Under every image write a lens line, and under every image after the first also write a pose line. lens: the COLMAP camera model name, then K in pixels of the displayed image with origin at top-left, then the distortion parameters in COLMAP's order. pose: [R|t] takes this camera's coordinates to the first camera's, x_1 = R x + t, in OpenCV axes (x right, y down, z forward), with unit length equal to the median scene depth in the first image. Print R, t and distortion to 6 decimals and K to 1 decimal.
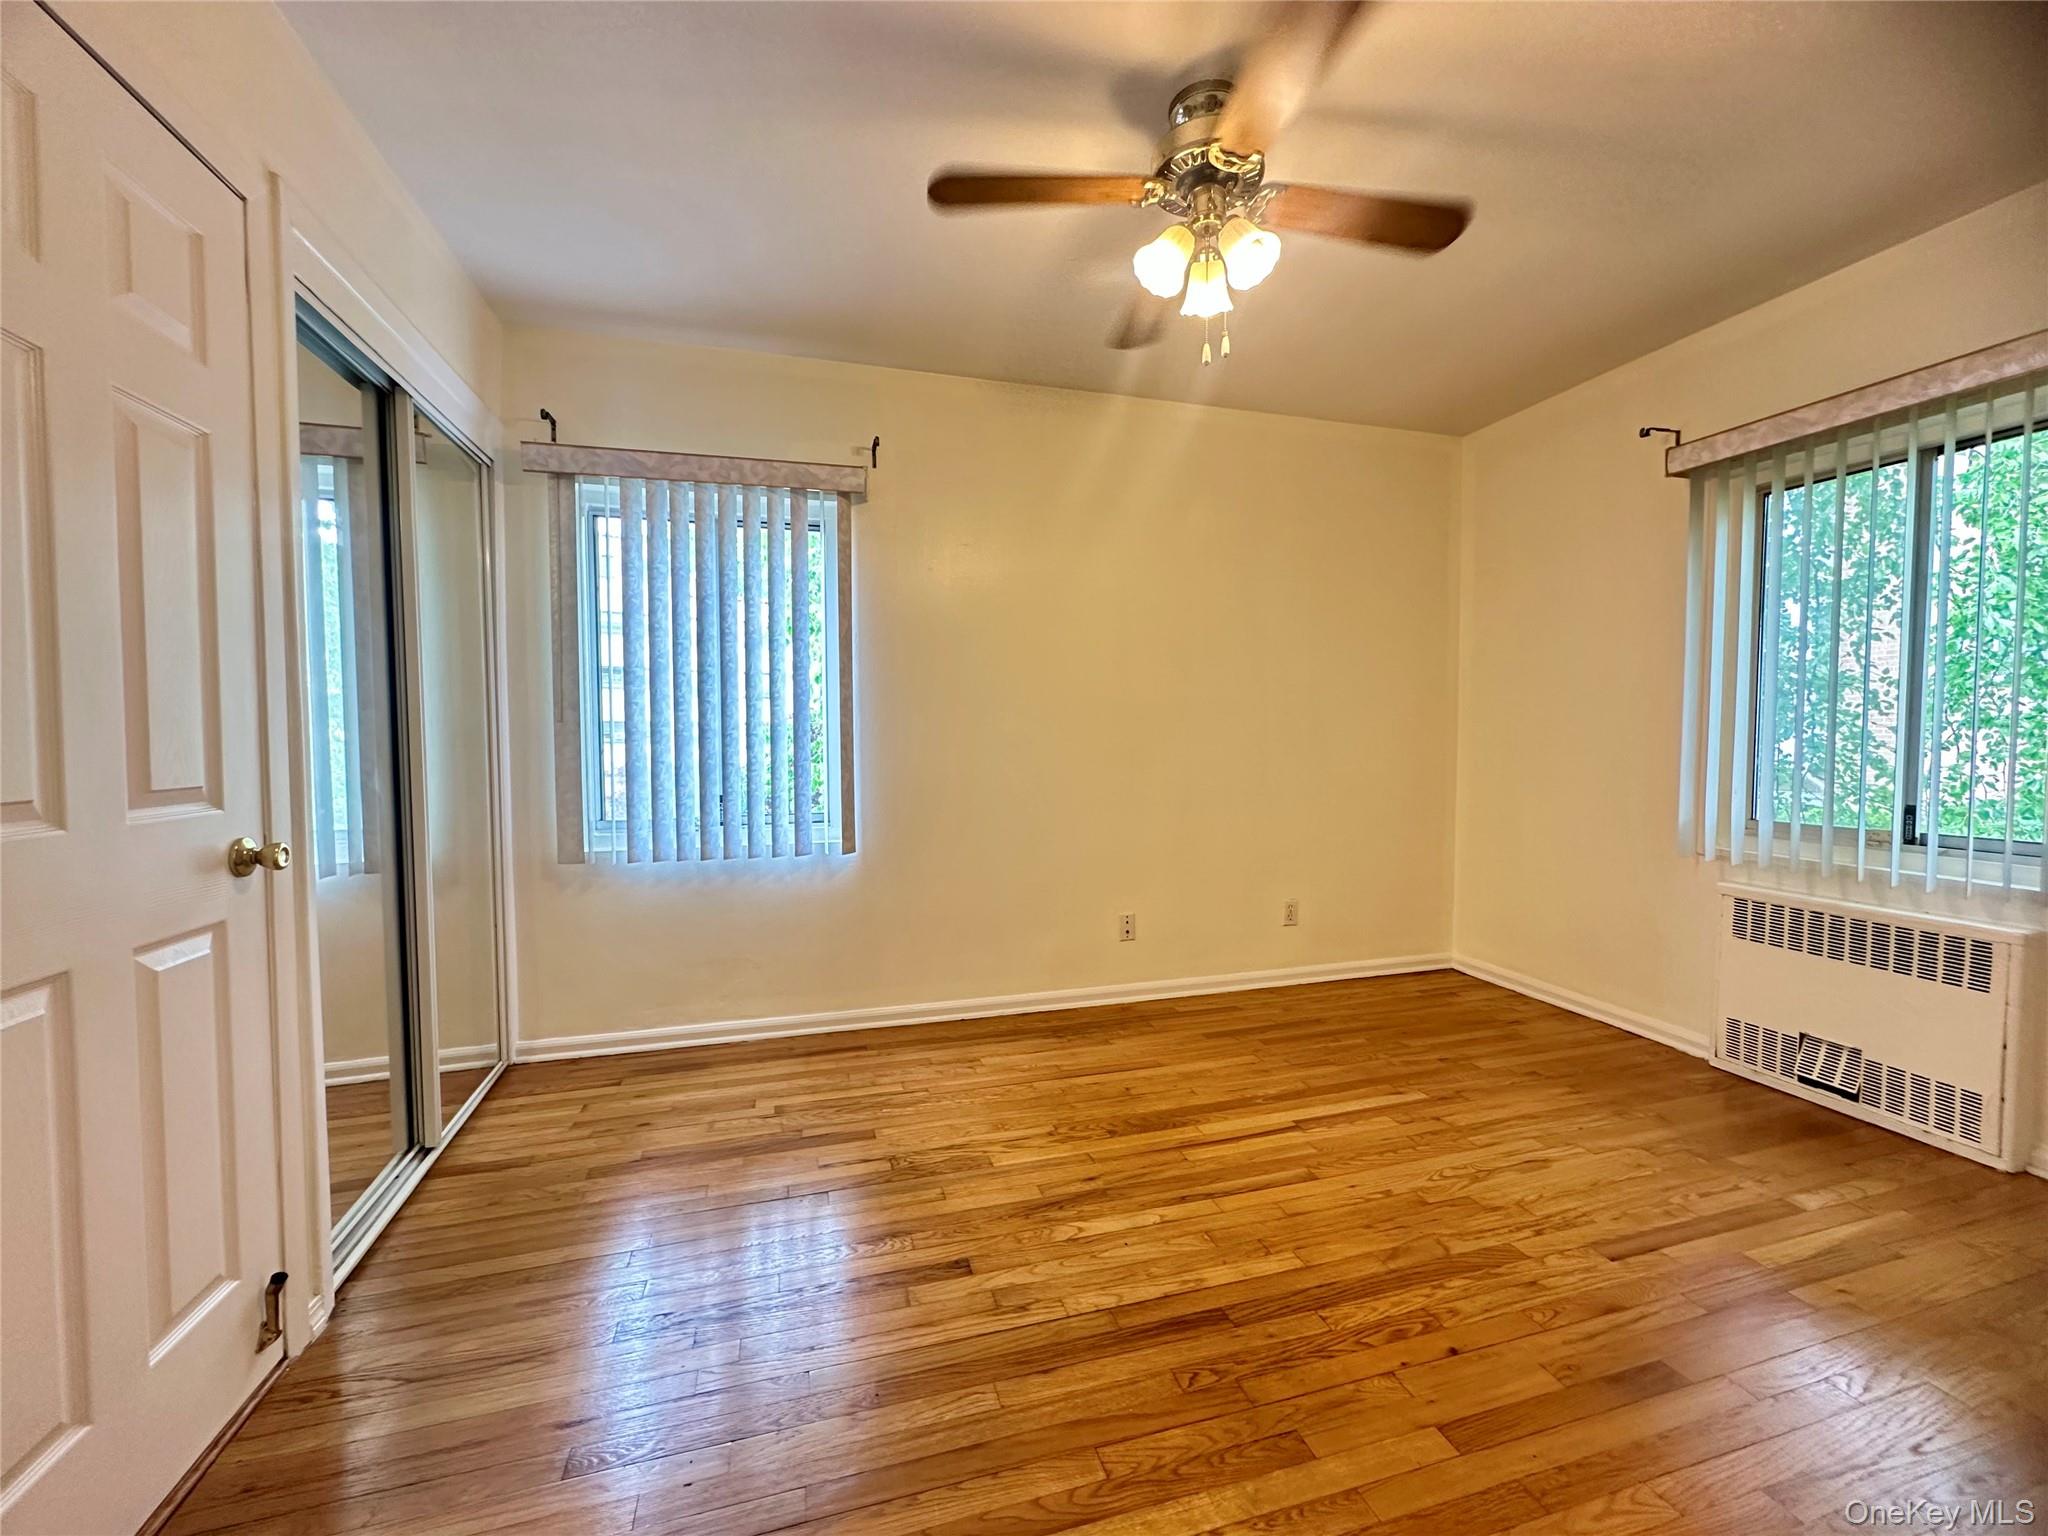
lens RADIAL K [[823.8, 0, 1018.6], [0, 823.8, 772.5], [0, 0, 1]] dist [-0.002924, -0.000216]
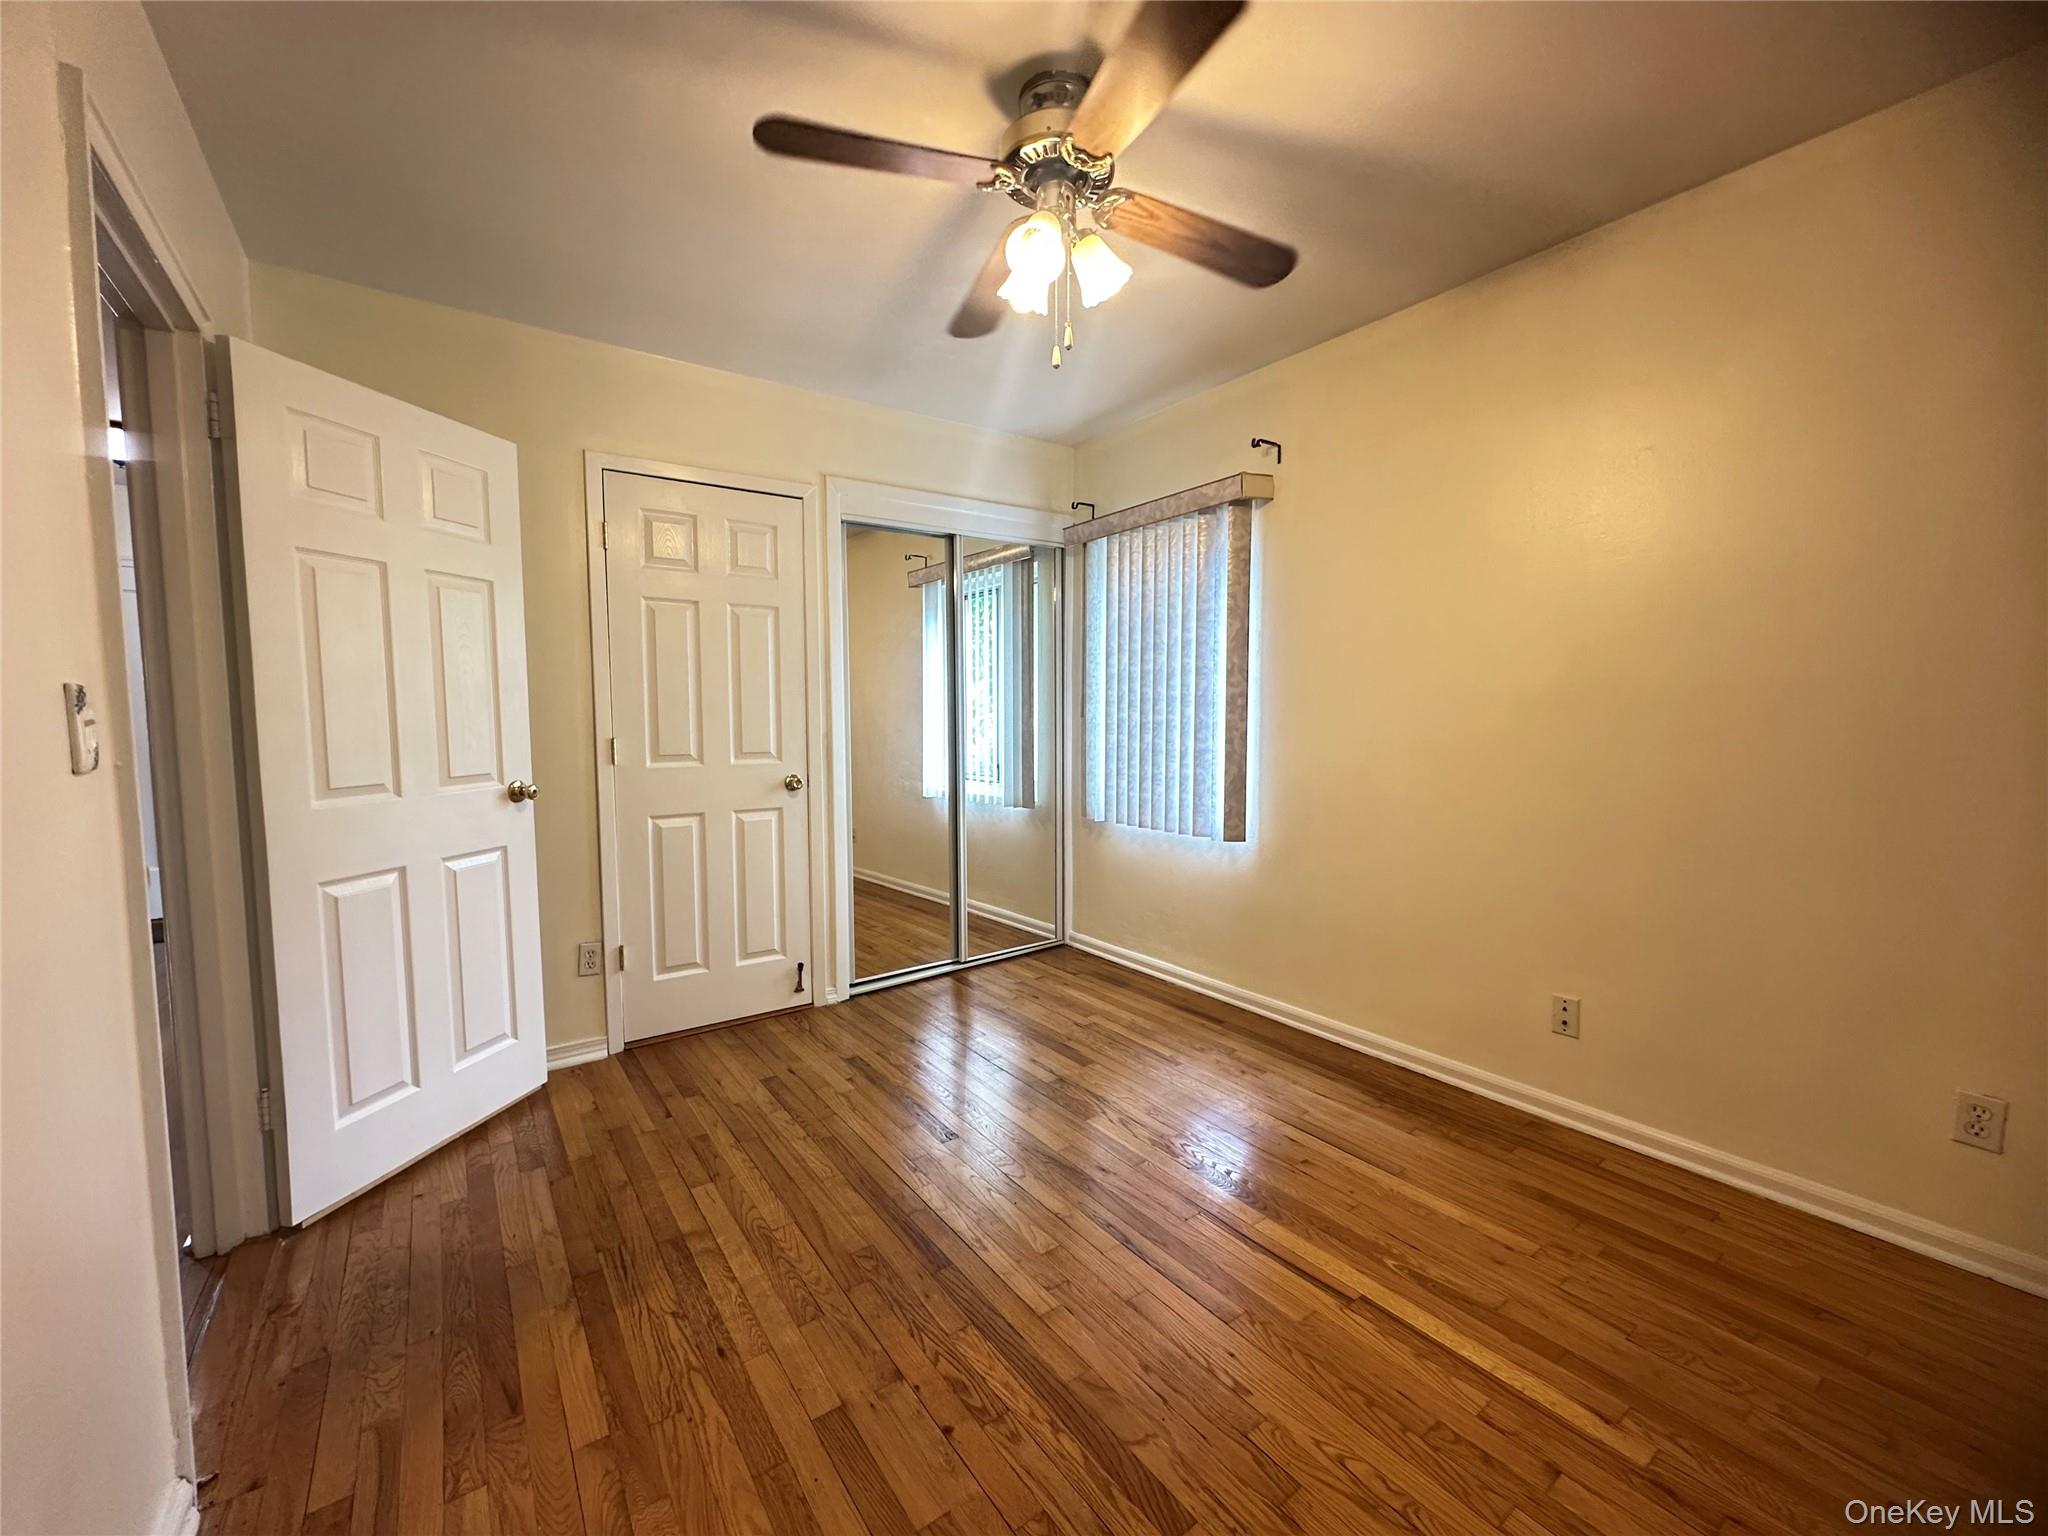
lens RADIAL K [[823.8, 0, 1025.9], [0, 823.8, 768.3], [0, 0, 1]] dist [-0.002924, -0.000216]
pose [[0.332059, 0.066049, -0.940944, 0.800782], [-0.038653, 0.997660, 0.056389, -0.052015], [0.942466, 0.017646, 0.333835, 0.444508]]
